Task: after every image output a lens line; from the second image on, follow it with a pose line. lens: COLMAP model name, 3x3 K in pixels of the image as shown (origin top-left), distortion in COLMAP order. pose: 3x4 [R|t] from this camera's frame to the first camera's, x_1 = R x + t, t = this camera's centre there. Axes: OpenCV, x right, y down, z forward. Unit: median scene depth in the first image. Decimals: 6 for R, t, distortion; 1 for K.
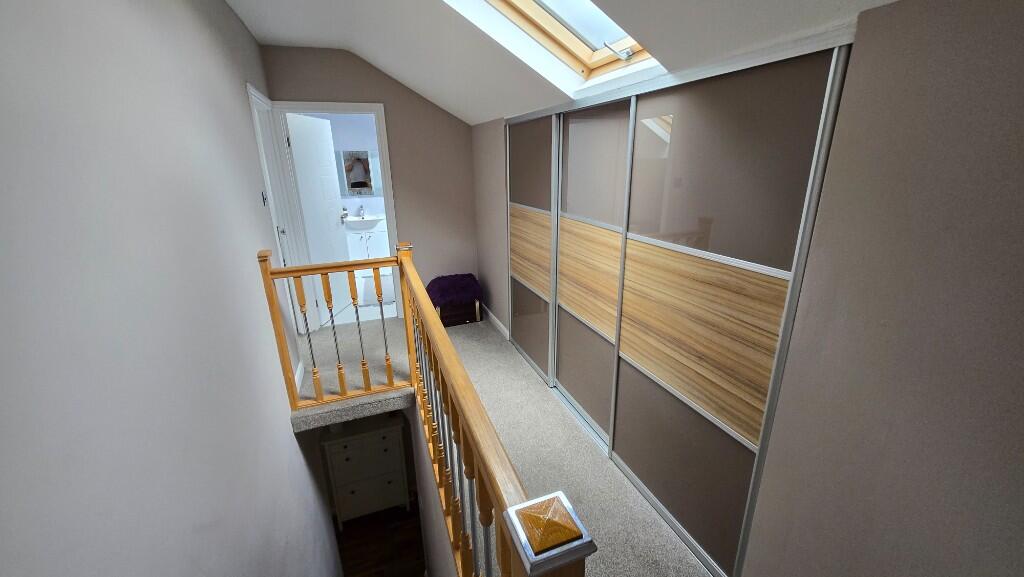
lens RADIAL K [[402.7, 0, 512.1], [0, 402.7, 286.6], [0, 0, 1]] dist [0.002351, -0.000166]
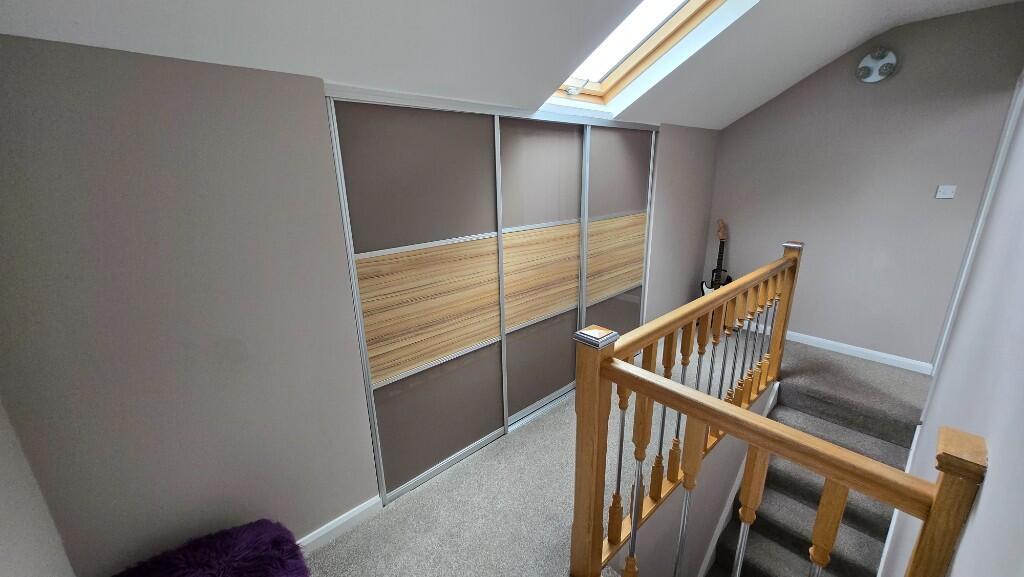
lens RADIAL K [[402.7, 0, 512.1], [0, 402.7, 286.6], [0, 0, 1]] dist [0.002351, -0.000166]
pose [[-0.376727, -0.237683, 0.895312, -0.825034], [0.303786, 0.881368, 0.361807, -0.450857], [-0.875095, 0.408285, -0.259831, 1.475588]]
